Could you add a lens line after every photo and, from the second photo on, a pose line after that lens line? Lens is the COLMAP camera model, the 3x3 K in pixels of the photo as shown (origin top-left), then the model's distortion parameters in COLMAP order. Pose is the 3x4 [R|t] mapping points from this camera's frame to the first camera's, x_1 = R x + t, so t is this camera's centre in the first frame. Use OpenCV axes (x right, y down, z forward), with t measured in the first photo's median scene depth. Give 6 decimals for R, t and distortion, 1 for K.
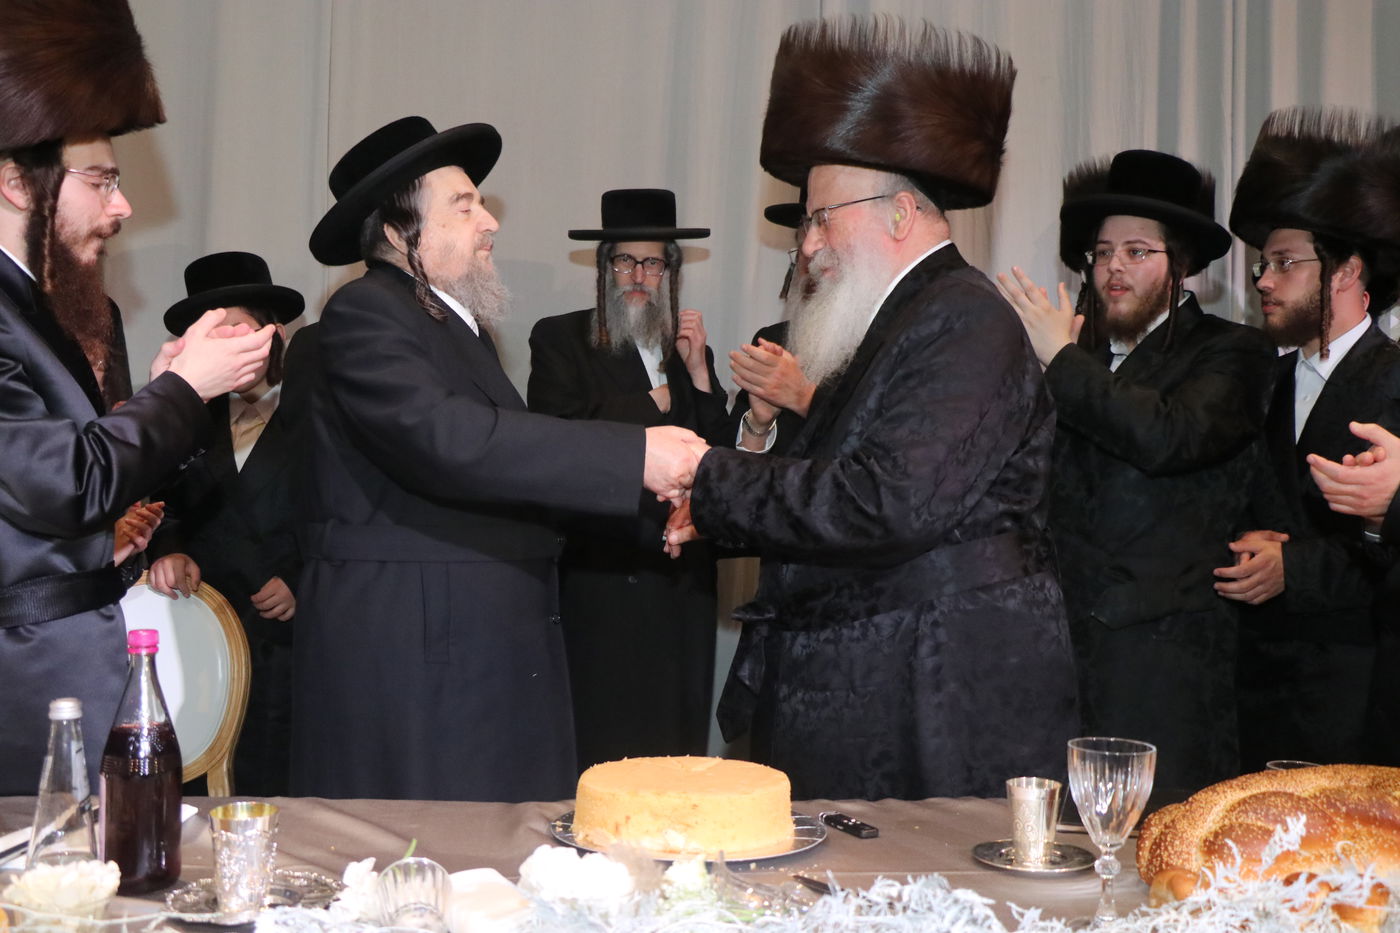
lens RADIAL K [[1486.9, 0, 708.8], [0, 1486.9, 461.6], [0, 0, 1]] dist [0.002044, 0.000000]
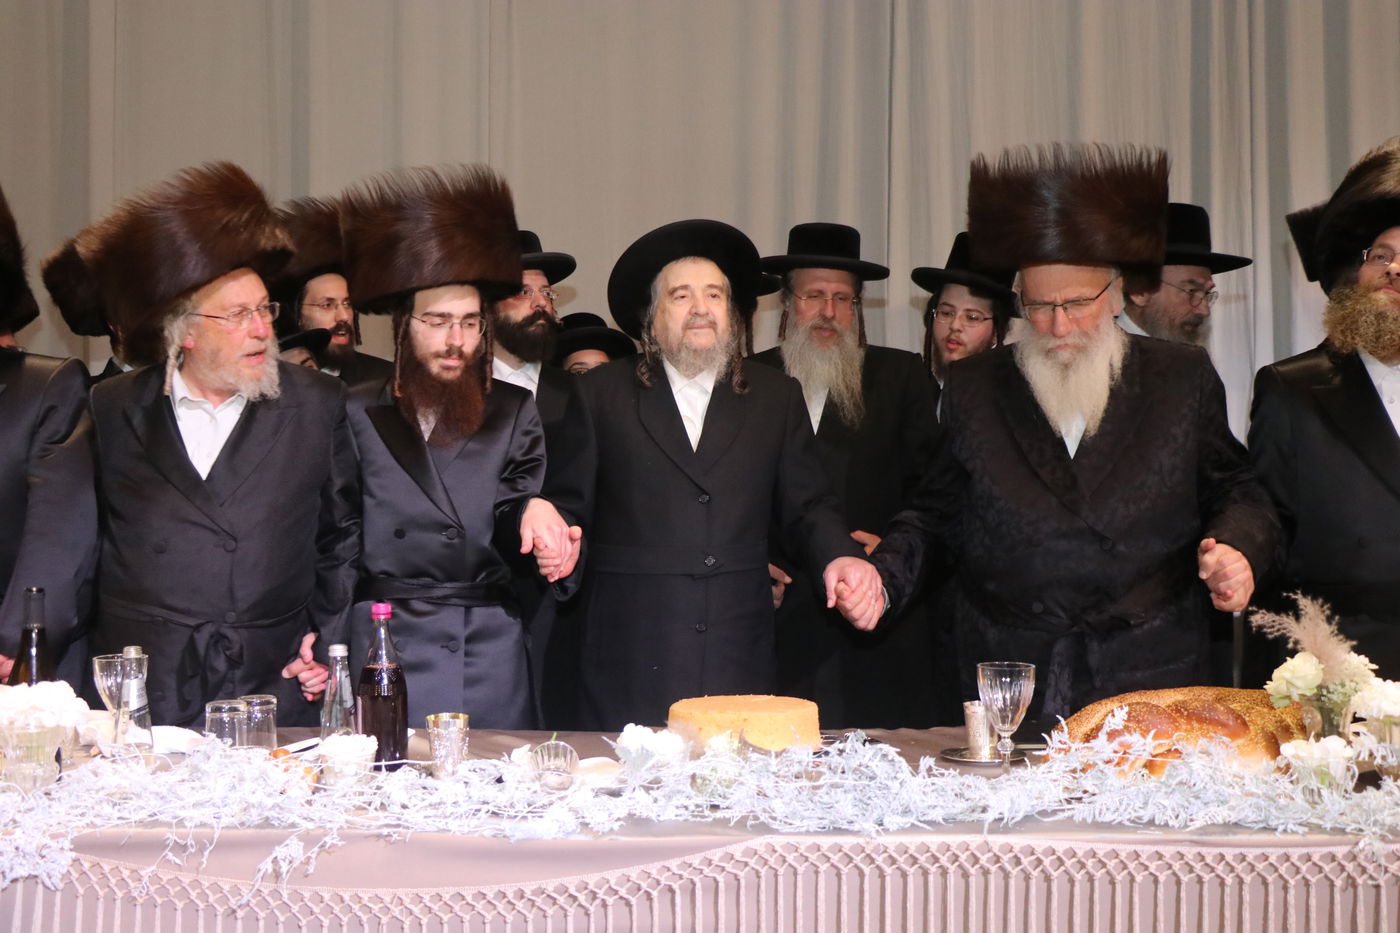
lens RADIAL K [[1486.9, 0, 709.2], [0, 1486.9, 468.5], [0, 0, 1]] dist [0.002044, 0.000000]
pose [[0.991423, -0.028944, -0.127446, 0.159472], [0.026246, 0.999395, -0.022799, 0.017135], [0.128029, 0.019258, 0.991583, -0.497434]]
